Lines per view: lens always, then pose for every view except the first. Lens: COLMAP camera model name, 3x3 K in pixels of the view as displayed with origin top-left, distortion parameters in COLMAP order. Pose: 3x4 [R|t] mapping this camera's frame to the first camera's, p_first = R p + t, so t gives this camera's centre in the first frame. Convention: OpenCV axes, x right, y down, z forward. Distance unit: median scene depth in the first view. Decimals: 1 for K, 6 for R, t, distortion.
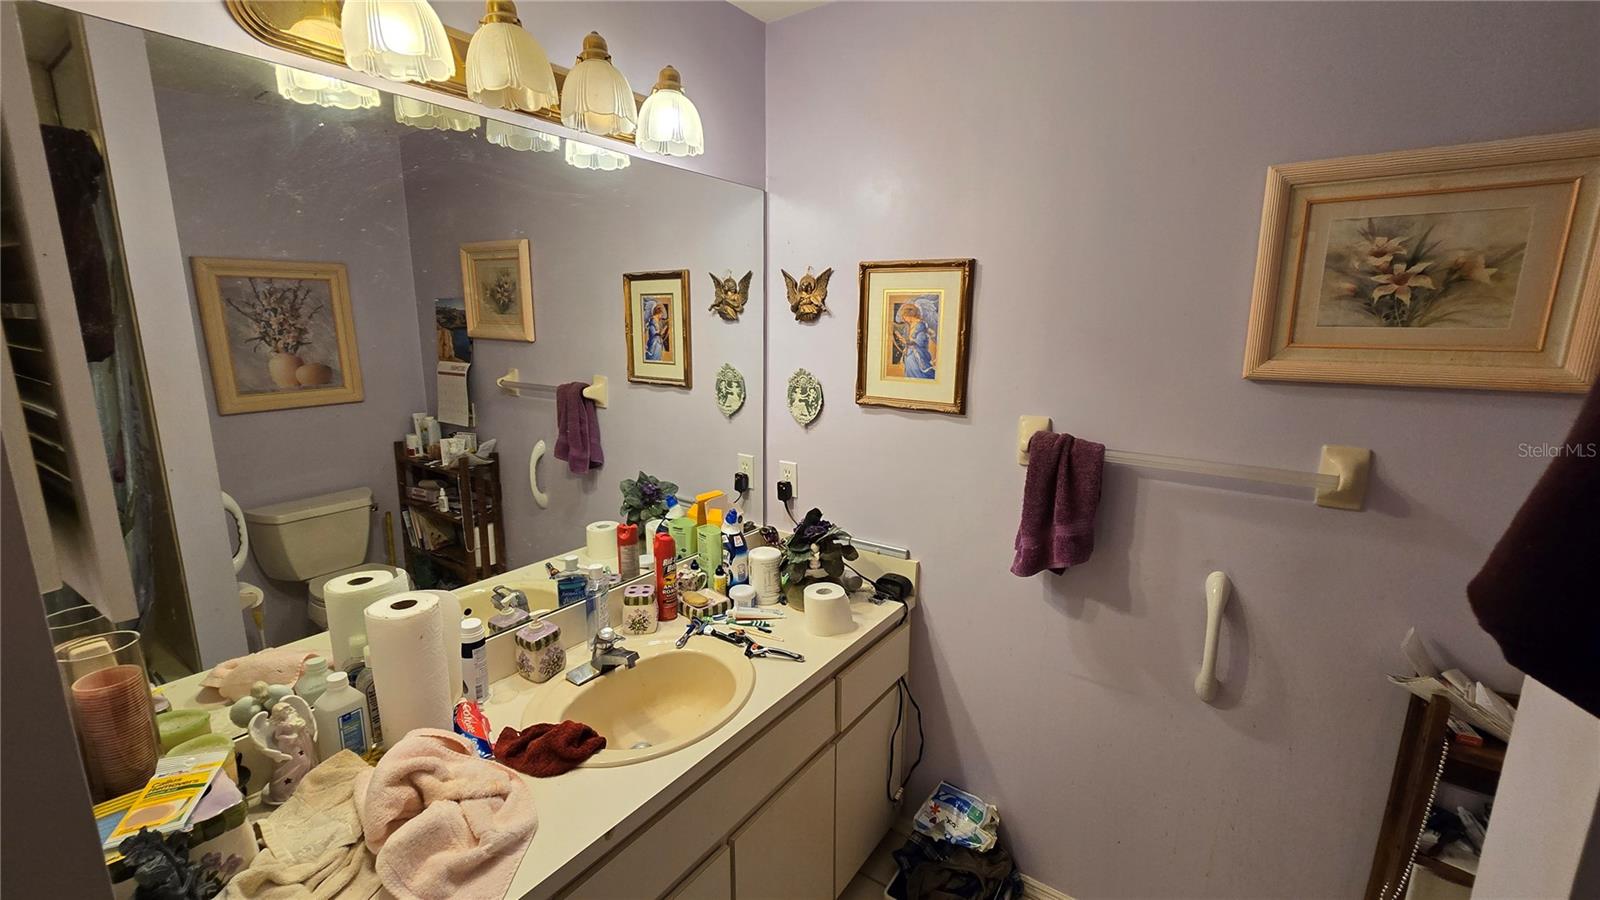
lens RADIAL K [[659.8, 0, 796.2], [0, 659.8, 445.7], [0, 0, 1]] dist [-0.002184, -0.000725]
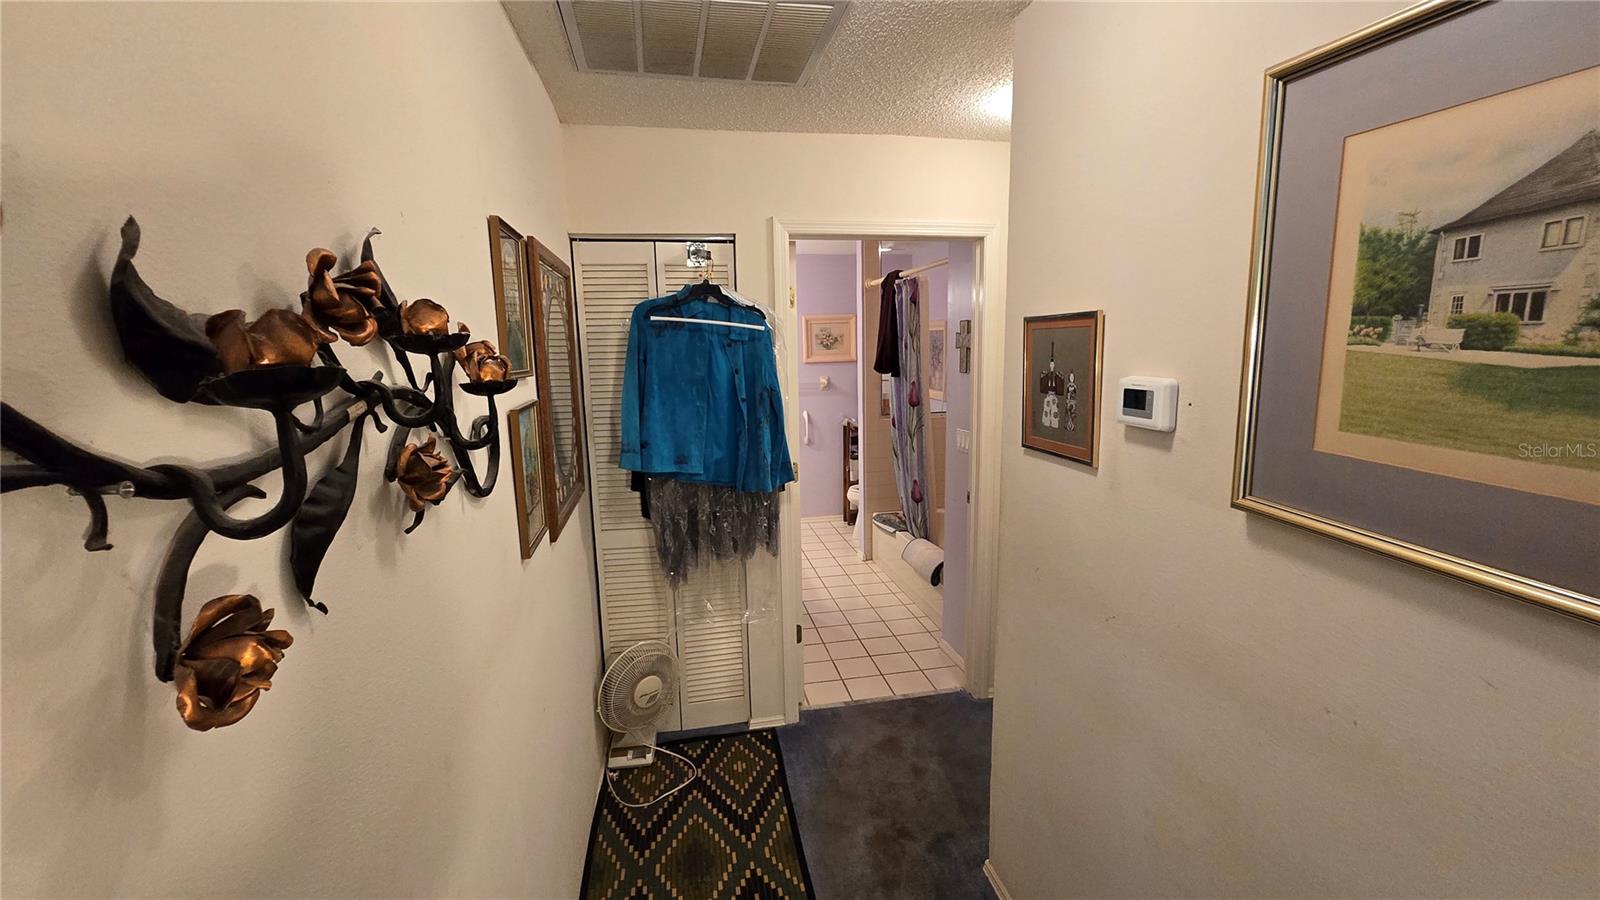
lens RADIAL K [[659.8, 0, 801.4], [0, 659.8, 446.4], [0, 0, 1]] dist [-0.002184, -0.000725]
pose [[0.683760, -0.140381, 0.716077, -2.542847], [0.173889, 0.984397, 0.026942, 0.320147], [-0.708686, 0.106096, 0.697501, -1.966718]]
